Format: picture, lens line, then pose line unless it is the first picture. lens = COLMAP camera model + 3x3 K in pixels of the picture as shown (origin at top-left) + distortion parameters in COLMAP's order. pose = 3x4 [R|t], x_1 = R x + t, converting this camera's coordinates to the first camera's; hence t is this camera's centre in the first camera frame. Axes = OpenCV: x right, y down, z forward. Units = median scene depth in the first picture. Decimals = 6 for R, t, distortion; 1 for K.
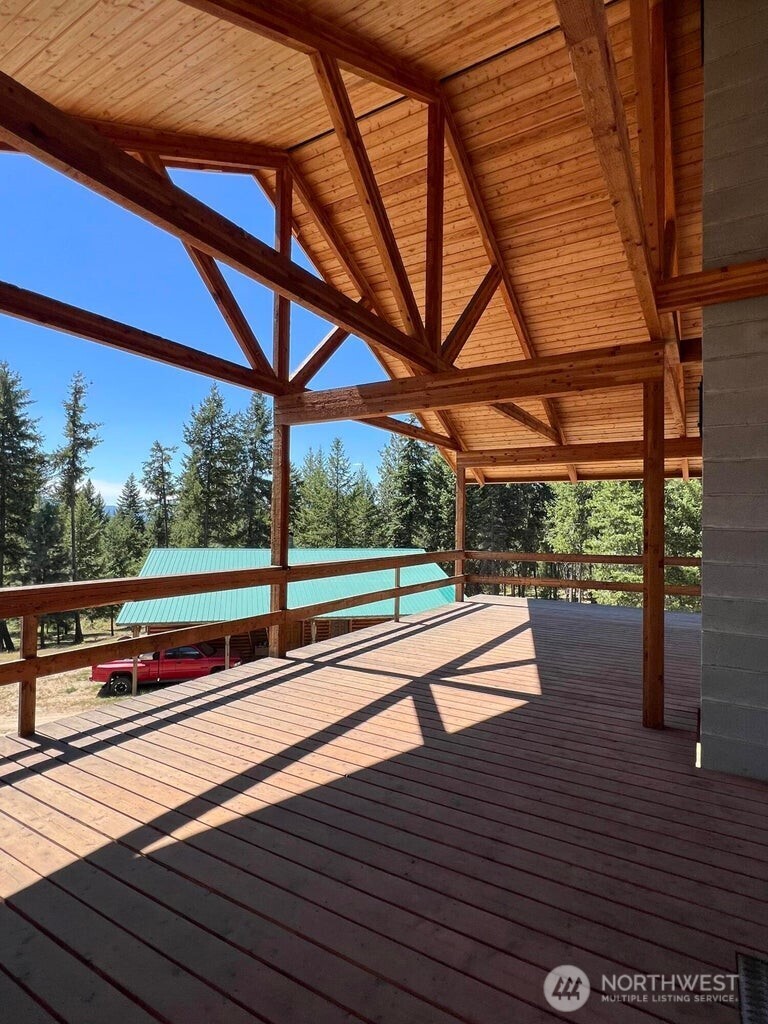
lens RADIAL K [[535.1, 0, 384.5], [0, 535.1, 512.7], [0, 0, 1]] dist [-0.002362, 0.001736]
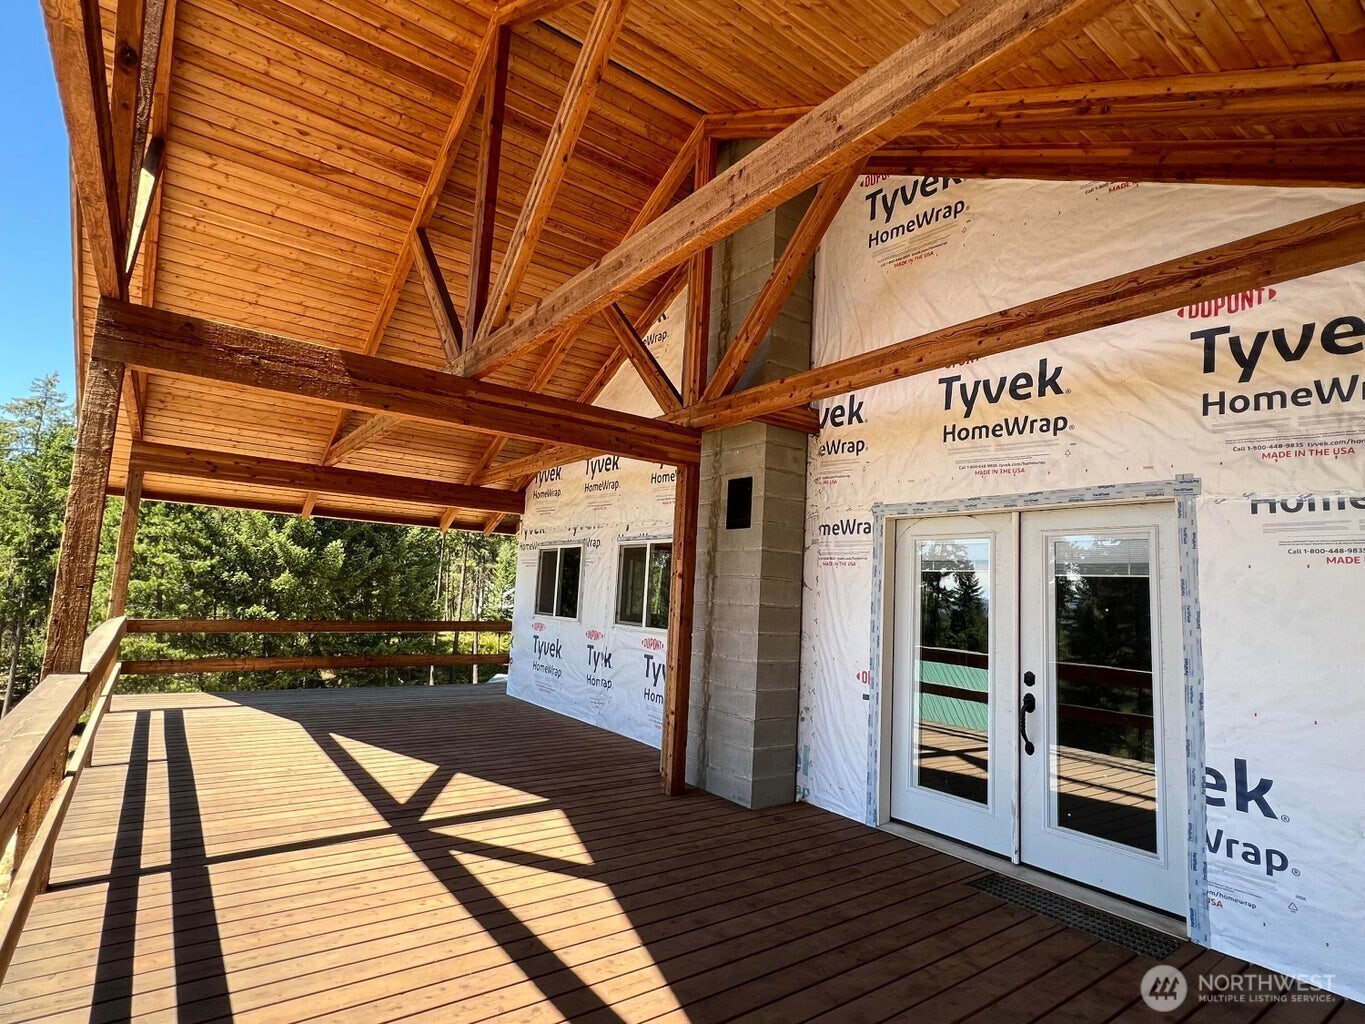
lens RADIAL K [[713.3, 0, 684.7], [0, 713.3, 511.8], [0, 0, 1]] dist [-0.002362, 0.001736]
pose [[0.384909, 0.110984, 0.916258, -0.707641], [-0.061912, 0.993613, -0.094346, -0.012170], [-0.920876, -0.020413, 0.389321, 0.394527]]
